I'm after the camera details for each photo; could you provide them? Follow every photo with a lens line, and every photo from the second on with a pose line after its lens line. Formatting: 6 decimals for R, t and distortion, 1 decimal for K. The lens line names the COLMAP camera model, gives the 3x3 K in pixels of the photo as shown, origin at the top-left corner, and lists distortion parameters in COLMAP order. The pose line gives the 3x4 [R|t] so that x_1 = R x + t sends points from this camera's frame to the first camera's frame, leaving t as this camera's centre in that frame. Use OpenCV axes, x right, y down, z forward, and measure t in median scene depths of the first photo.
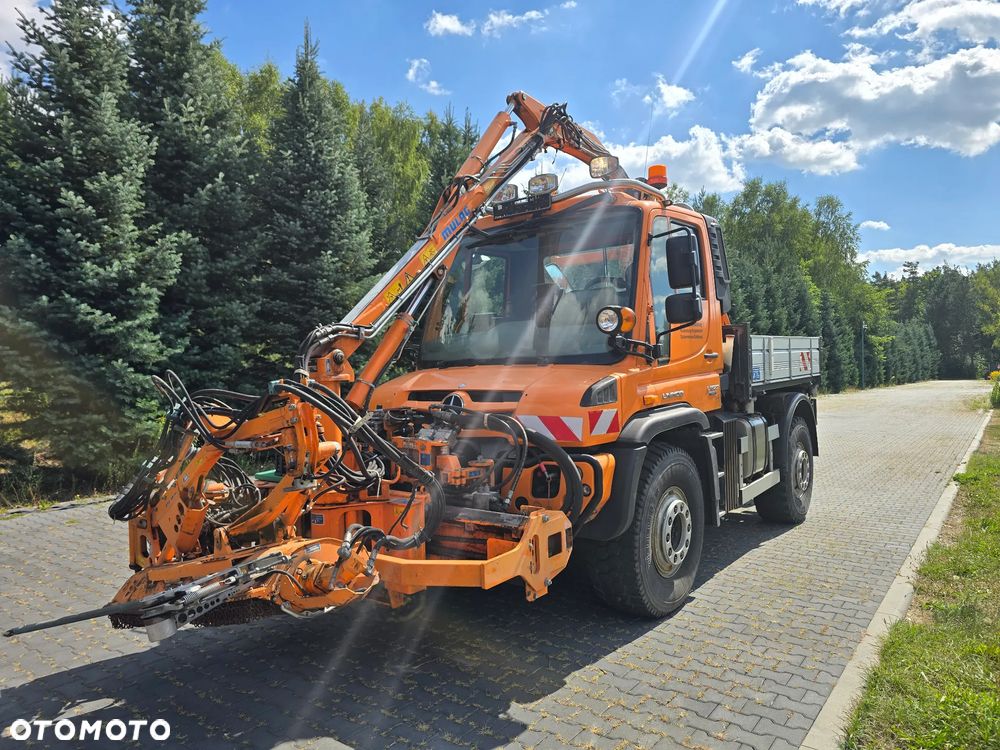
lens RADIAL K [[677.8, 0, 495.5], [0, 677.8, 369.5], [0, 0, 1]] dist [0.065715, -0.067086]
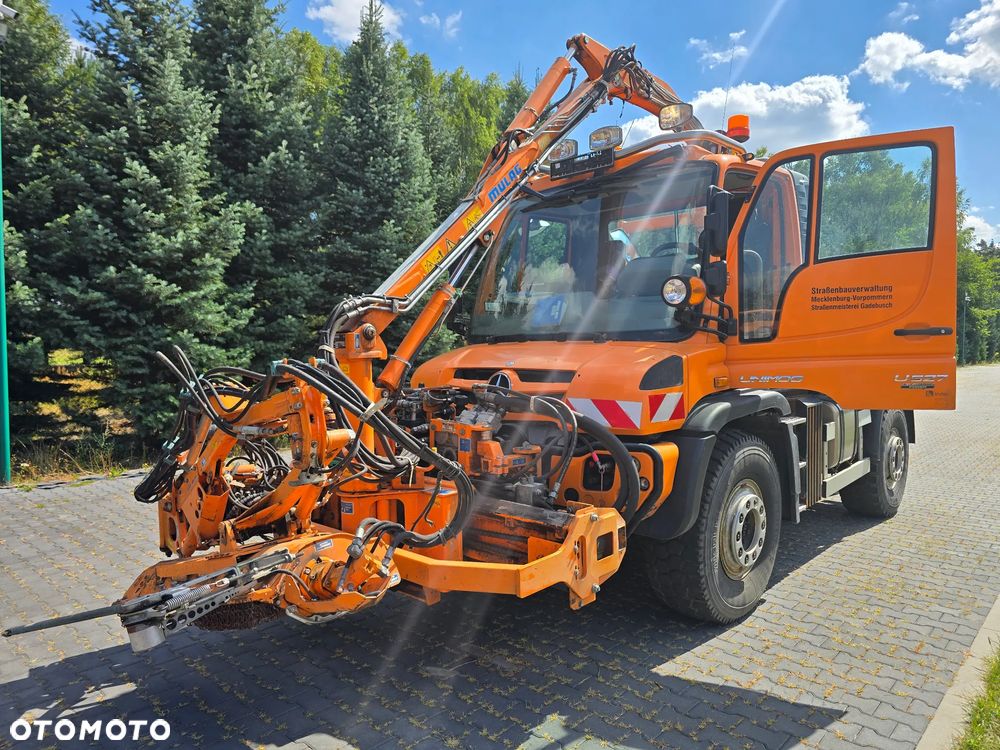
lens RADIAL K [[677.8, 0, 502.0], [0, 677.8, 374.2], [0, 0, 1]] dist [0.065715, -0.067086]
pose [[0.995193, 0.013274, -0.097034, 0.021864], [-0.008555, 0.998767, 0.048892, -0.004993], [0.097563, -0.047826, 0.994079, 0.068474]]
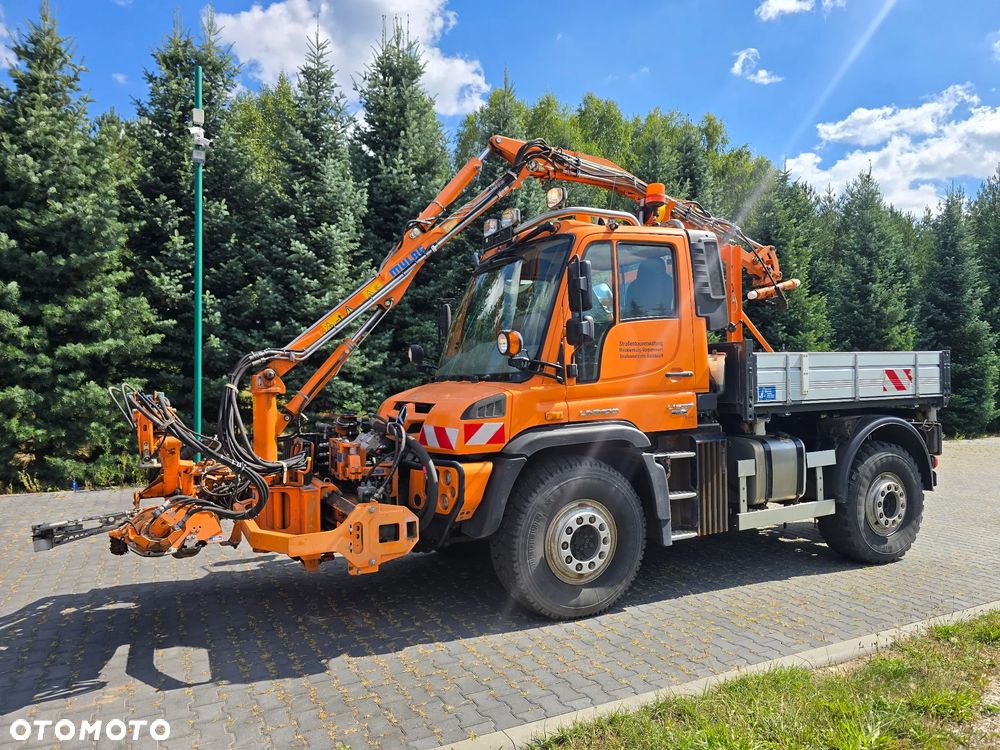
lens RADIAL K [[677.8, 0, 506.8], [0, 677.8, 379.6], [0, 0, 1]] dist [0.065715, -0.067086]
pose [[0.903449, 0.014095, -0.428463, 0.466335], [-0.012517, 0.999901, 0.006500, -0.014338], [0.428512, -0.000509, 0.903536, 0.000633]]
